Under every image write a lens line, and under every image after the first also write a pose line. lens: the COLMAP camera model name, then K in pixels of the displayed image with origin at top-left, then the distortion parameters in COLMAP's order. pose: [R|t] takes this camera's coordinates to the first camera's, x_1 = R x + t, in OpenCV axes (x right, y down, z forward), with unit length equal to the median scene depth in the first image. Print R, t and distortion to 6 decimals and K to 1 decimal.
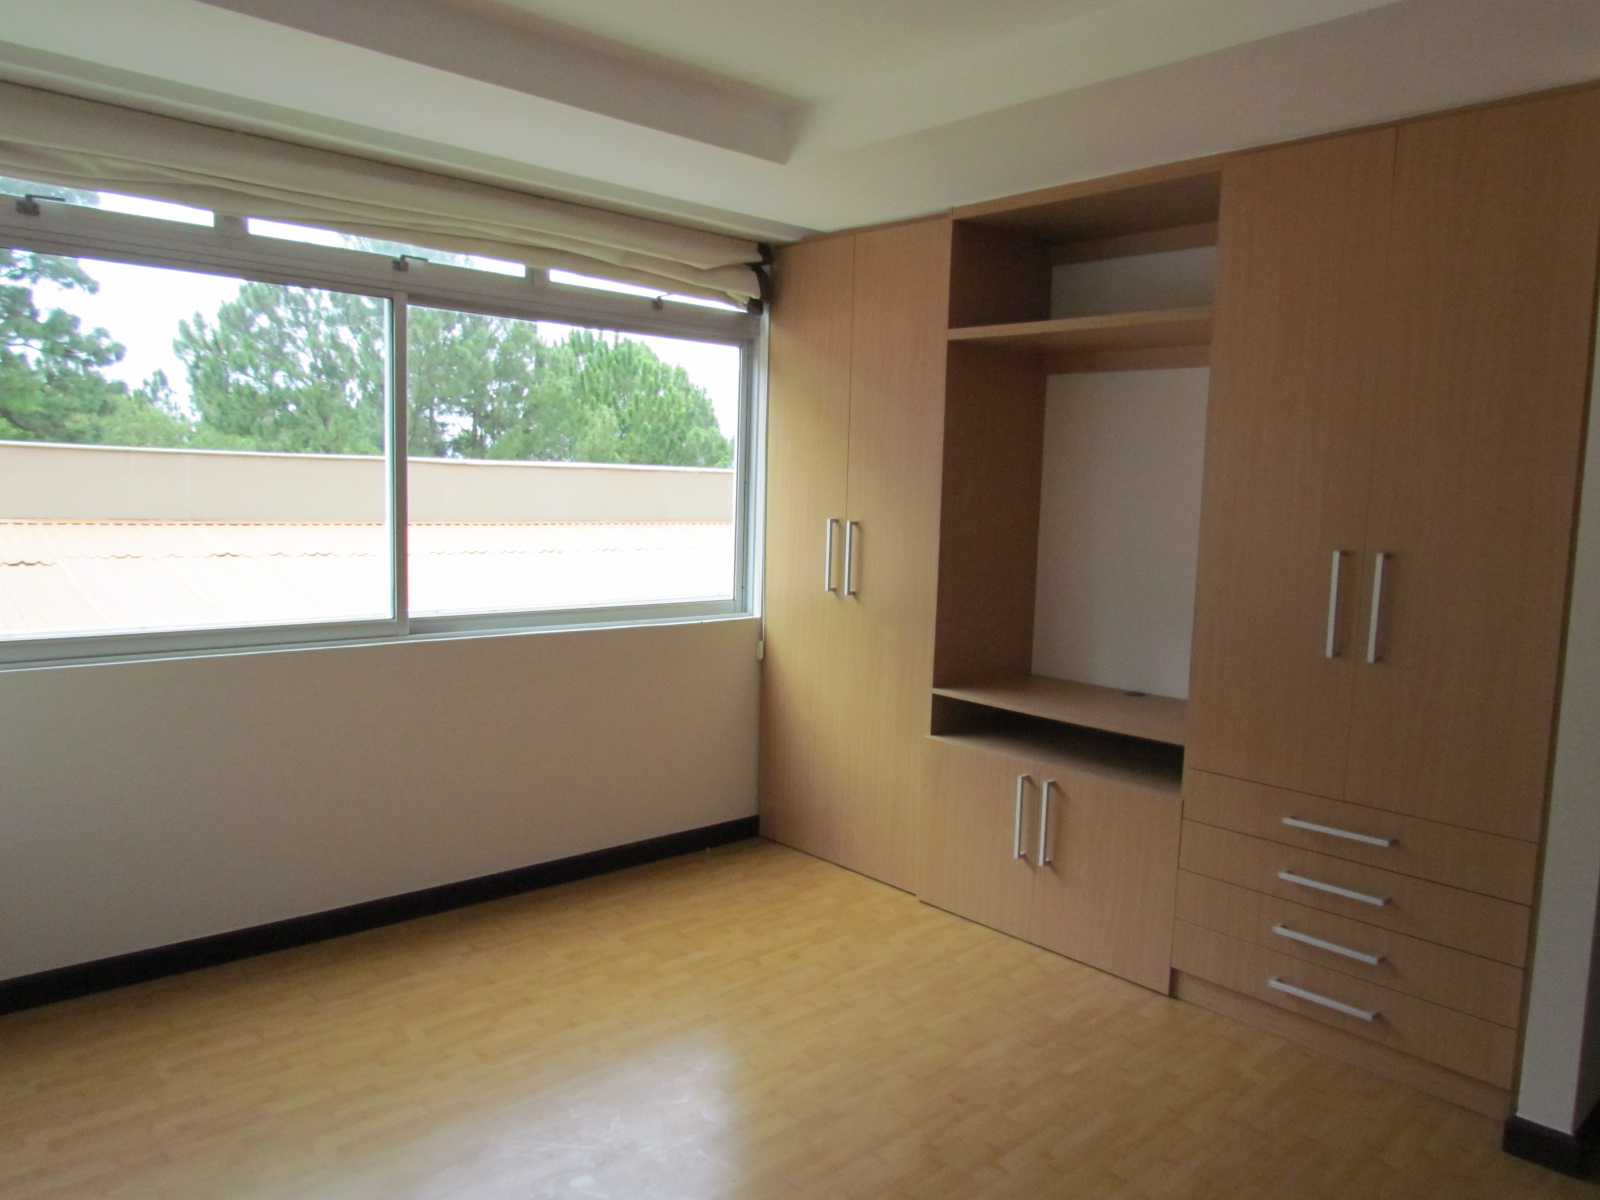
lens RADIAL K [[1157.9, 0, 800.0], [0, 1157.9, 600.0], [0, 0, 1]] dist [-0.017786, 0.002574]
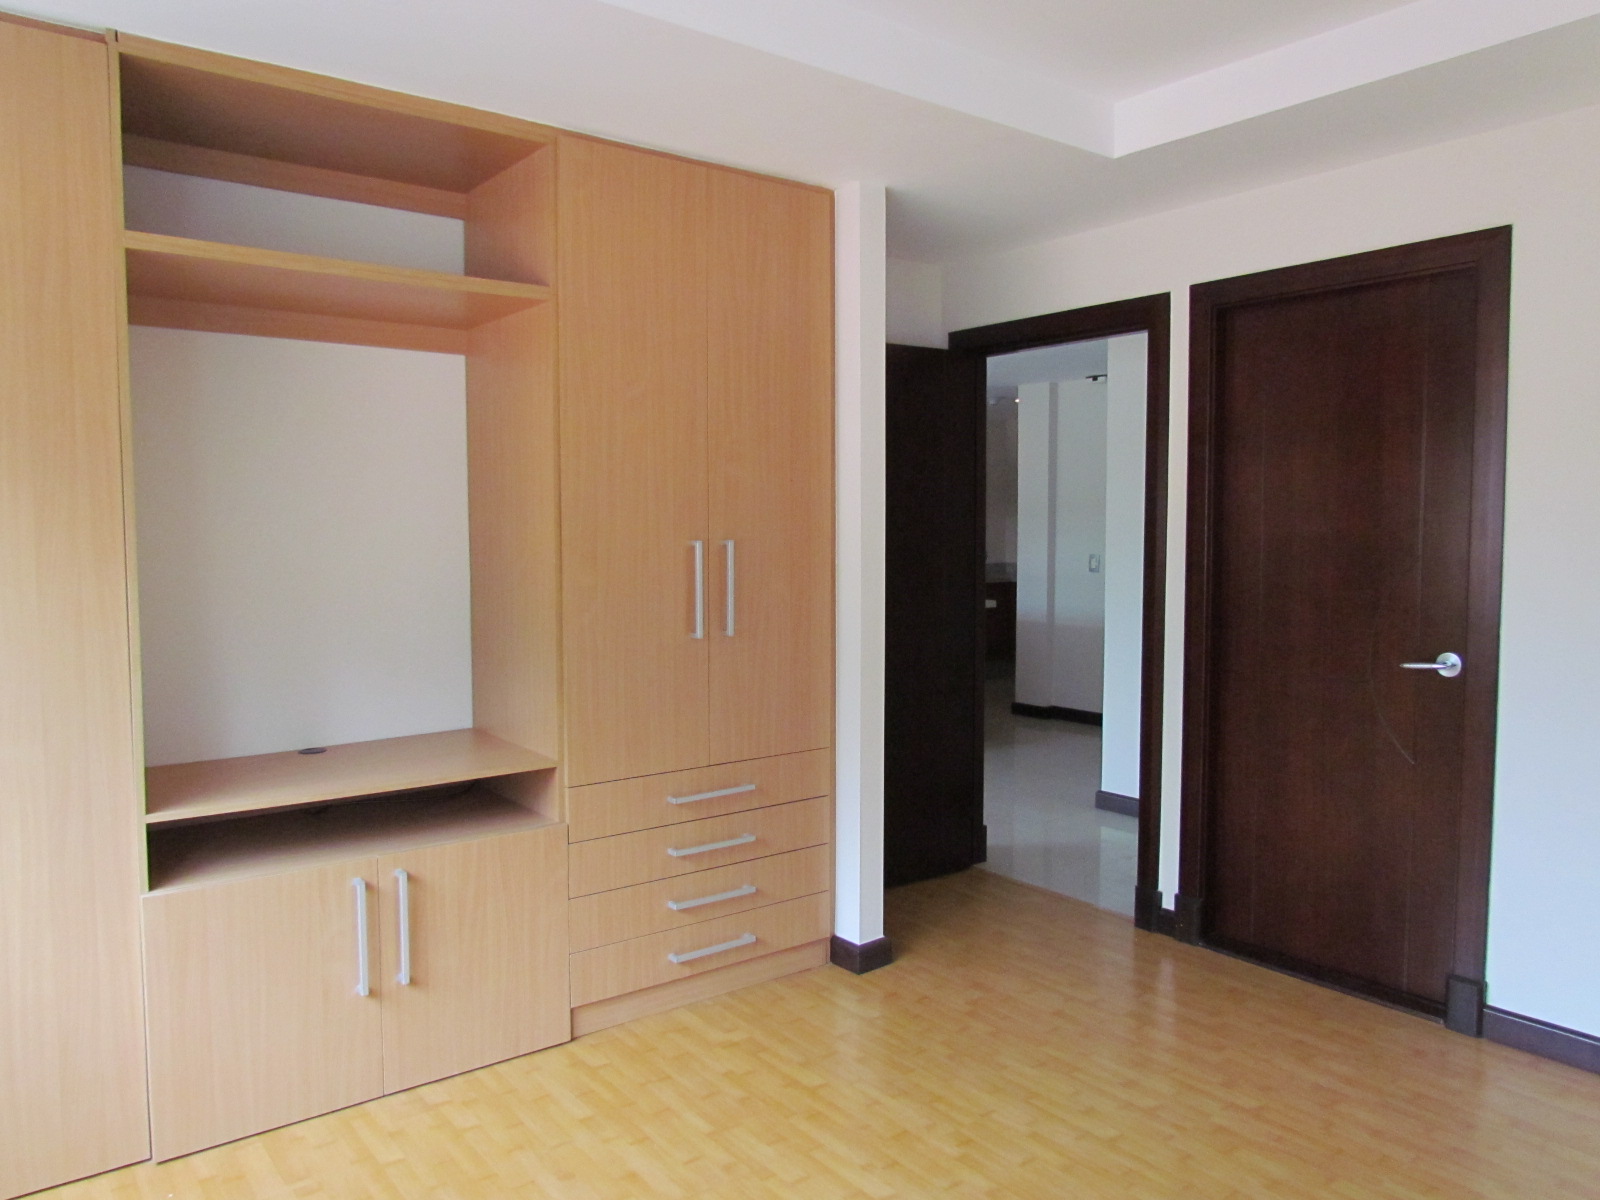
lens RADIAL K [[1157.9, 0, 800.0], [0, 1157.9, 600.0], [0, 0, 1]] dist [-0.017786, 0.002574]
pose [[0.072917, -0.090292, 0.993242, -0.564100], [0.111404, 0.990398, 0.081855, -0.058727], [-0.991097, 0.104682, 0.082275, 0.738770]]
